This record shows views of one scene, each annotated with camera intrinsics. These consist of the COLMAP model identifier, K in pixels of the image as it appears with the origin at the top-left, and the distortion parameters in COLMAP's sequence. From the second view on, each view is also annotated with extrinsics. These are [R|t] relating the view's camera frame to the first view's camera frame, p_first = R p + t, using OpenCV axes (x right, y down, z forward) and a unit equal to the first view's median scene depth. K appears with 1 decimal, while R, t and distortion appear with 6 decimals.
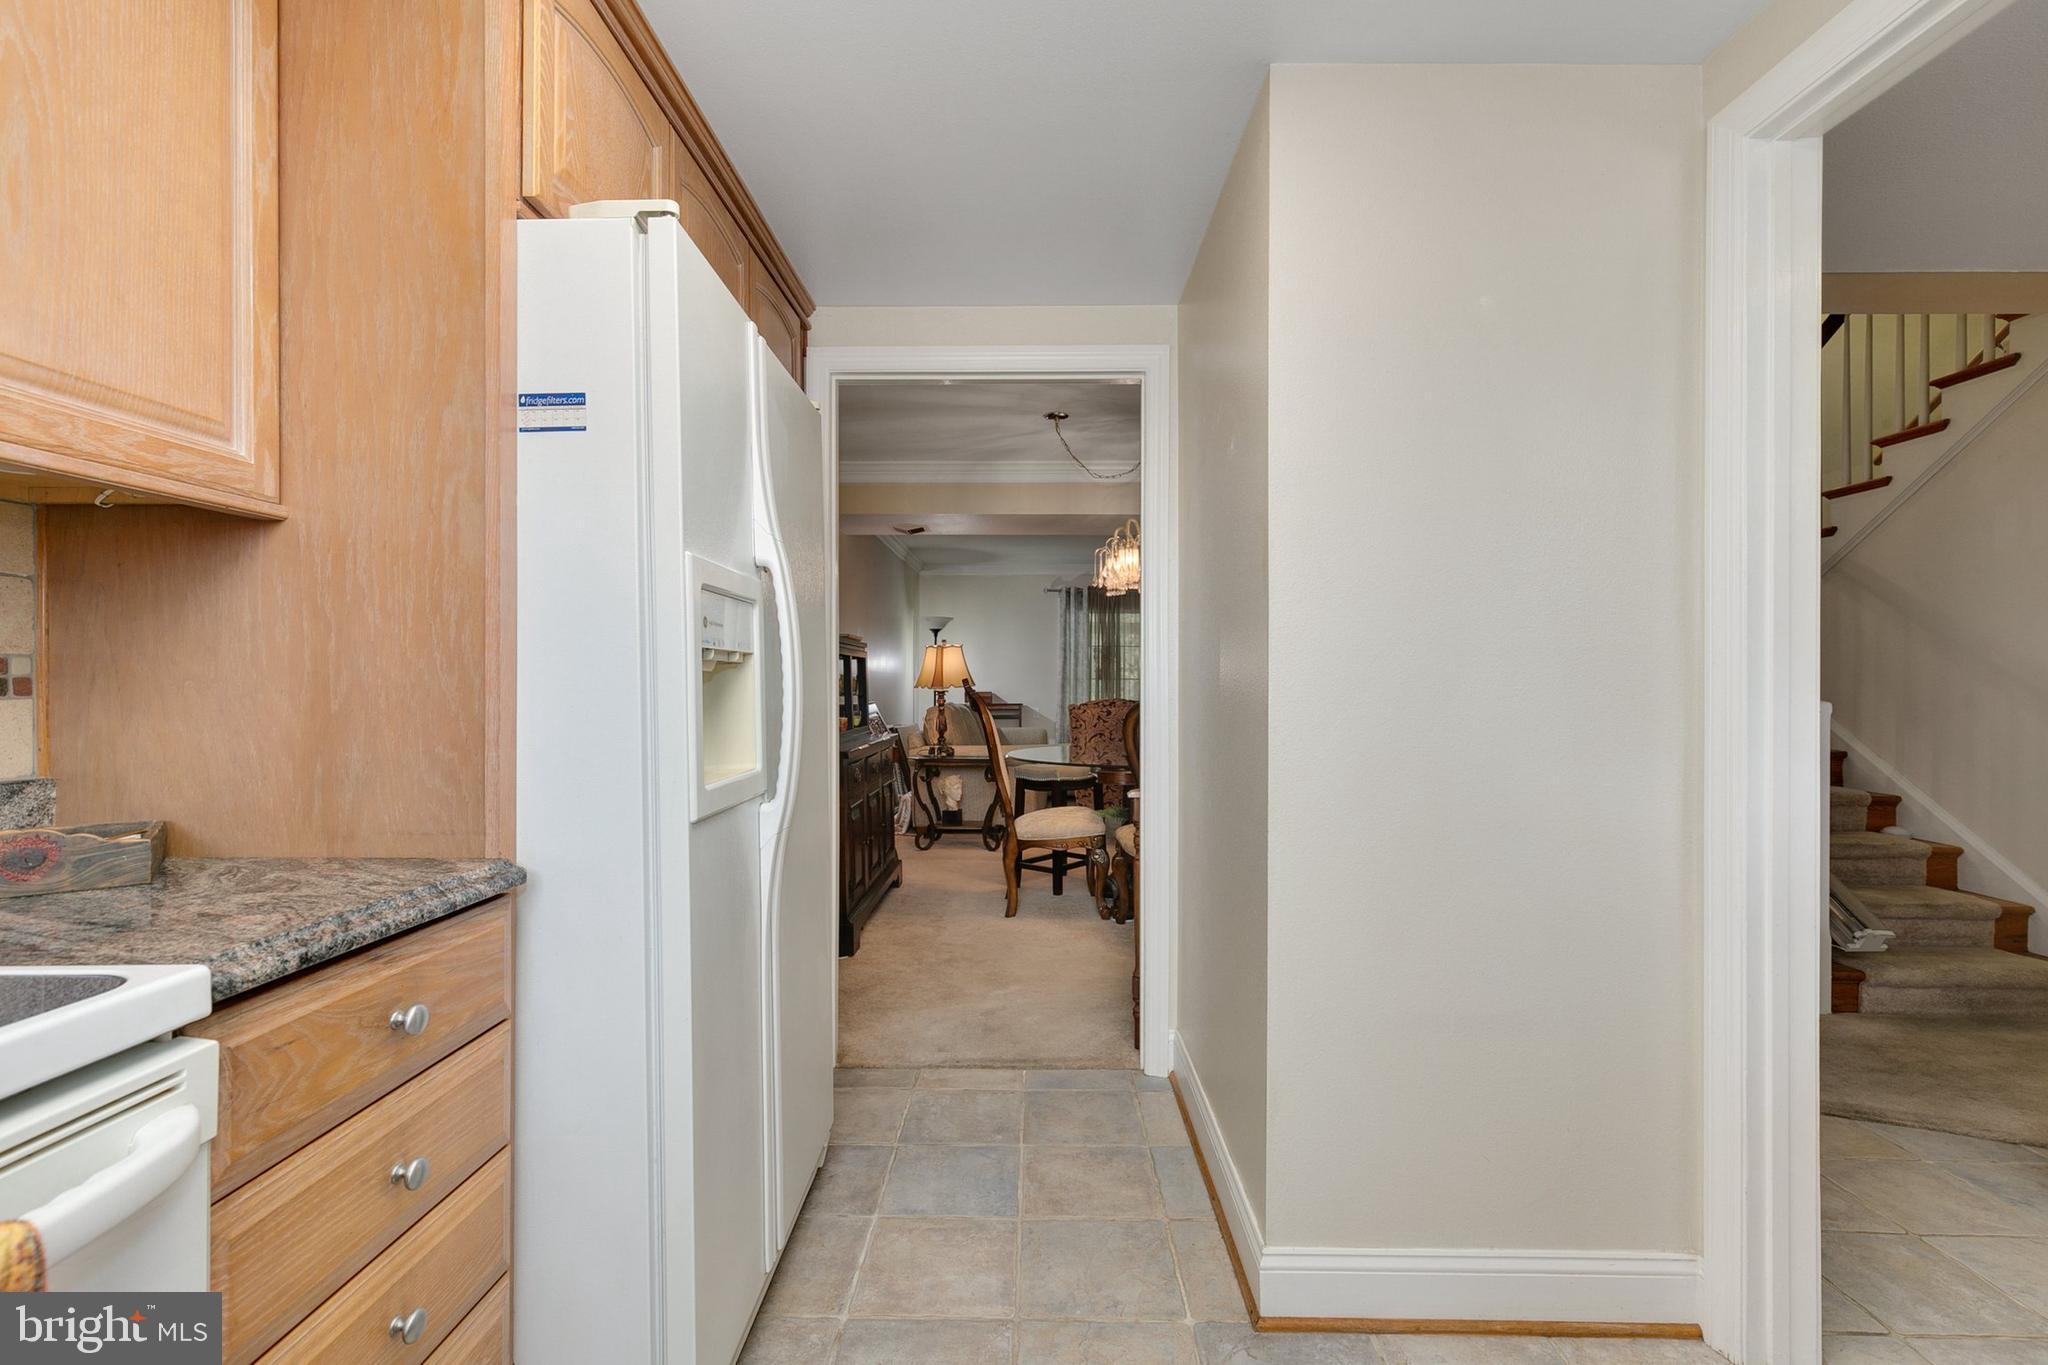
lens RADIAL K [[923.7, 0, 1022.7], [0, 923.7, 682.3], [0, 0, 1]] dist [0.005999, -0.001017]
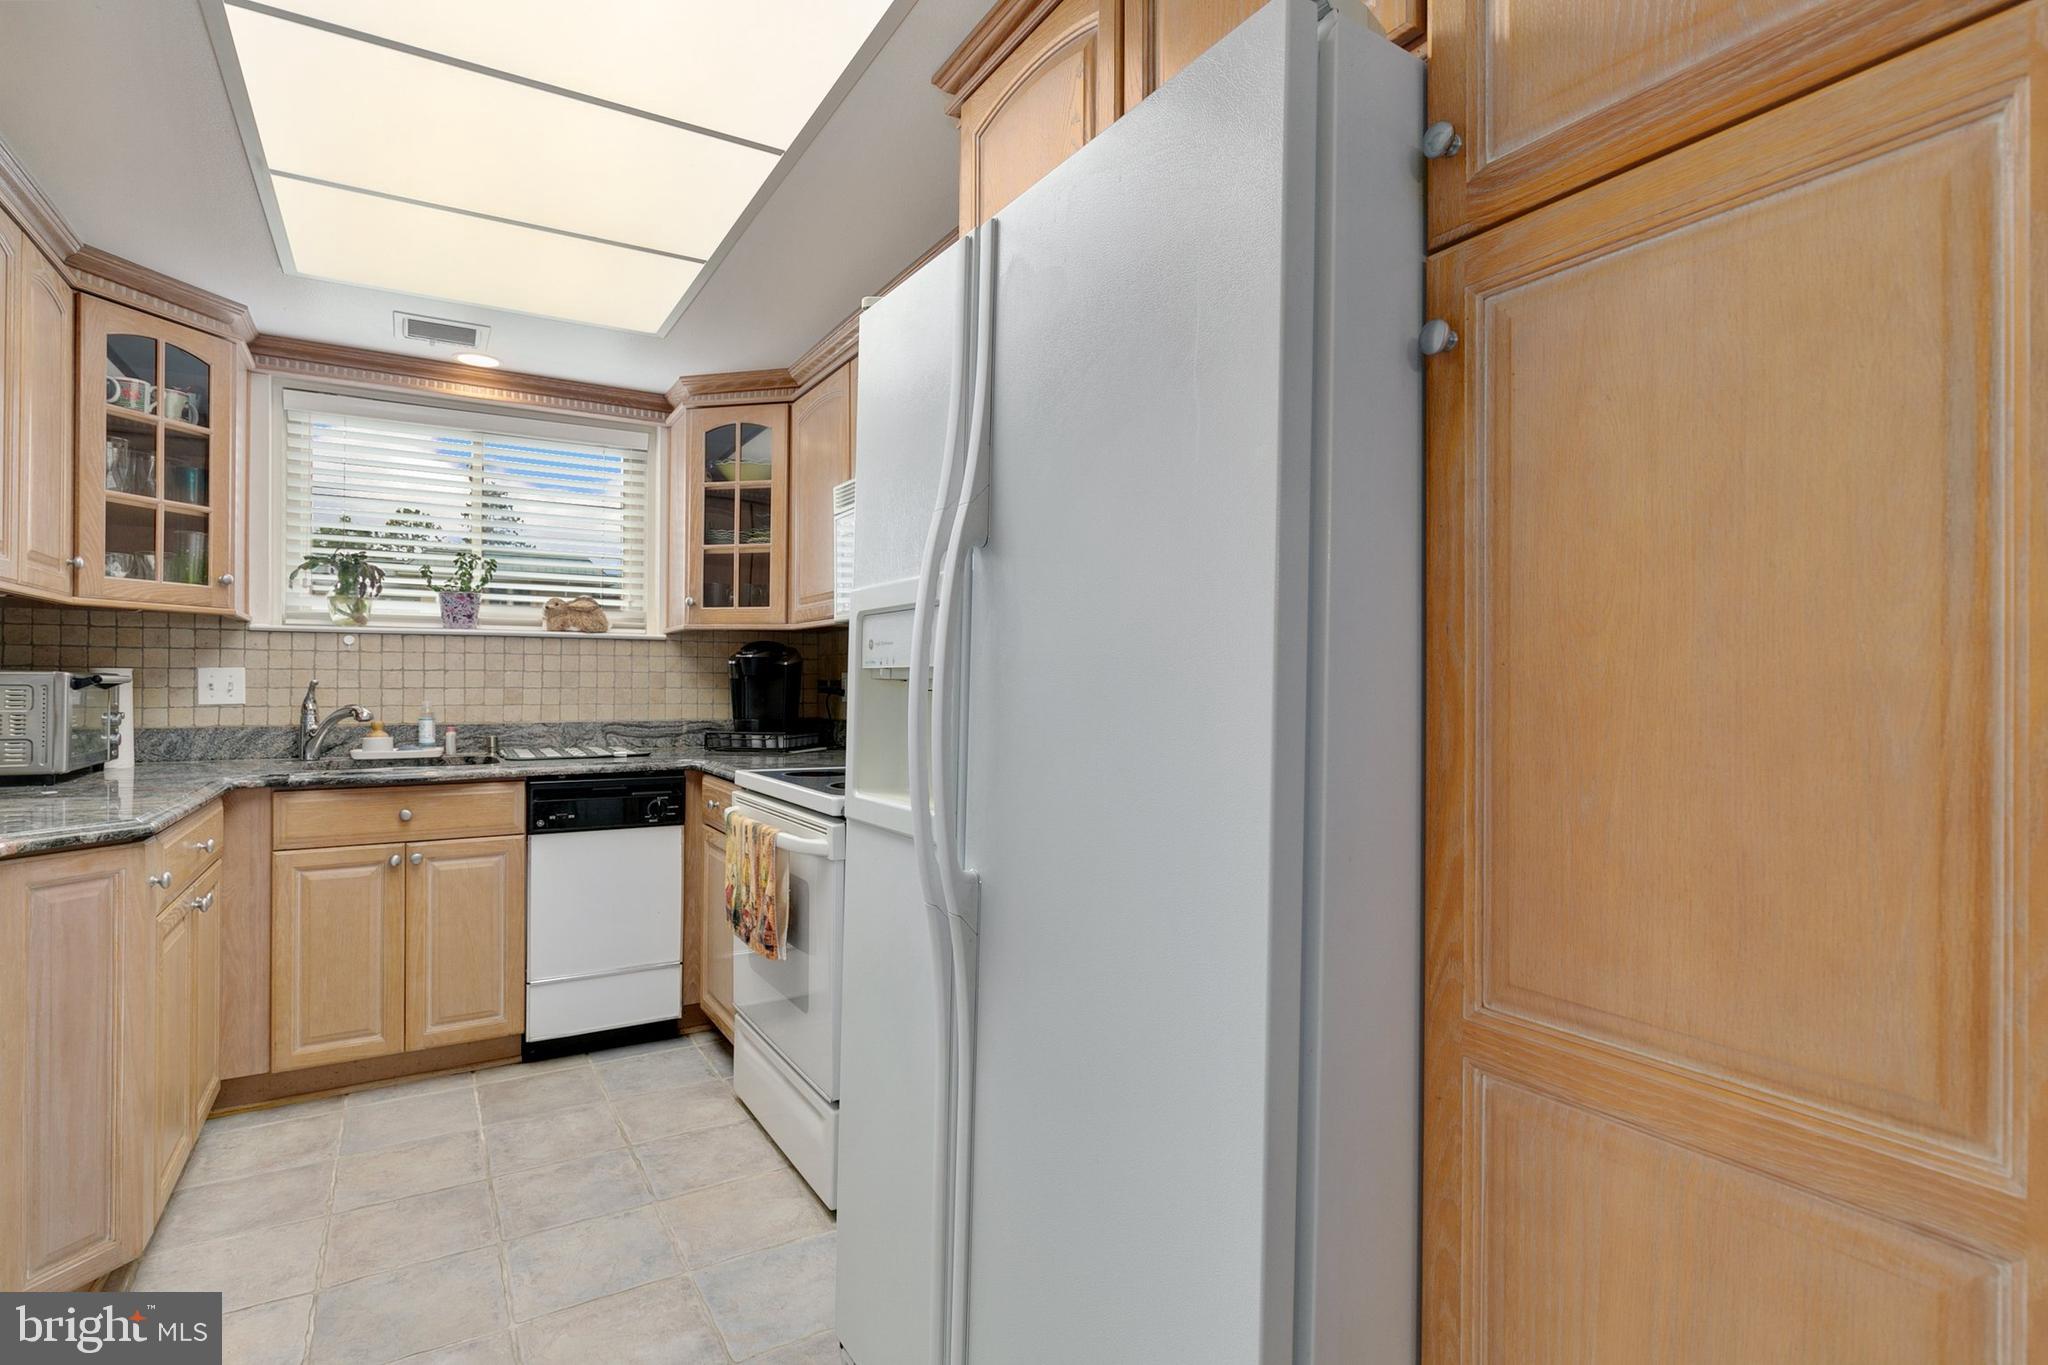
lens RADIAL K [[995.7, 0, 1024.0], [0, 995.7, 682.5], [0, 0, 1]] dist [-0.002248, -0.000717]
pose [[-0.843973, -0.007549, -0.536333, 0.062632], [-0.007754, 0.999968, -0.001874, -0.009711], [0.536330, 0.002578, -0.844005, 1.021484]]
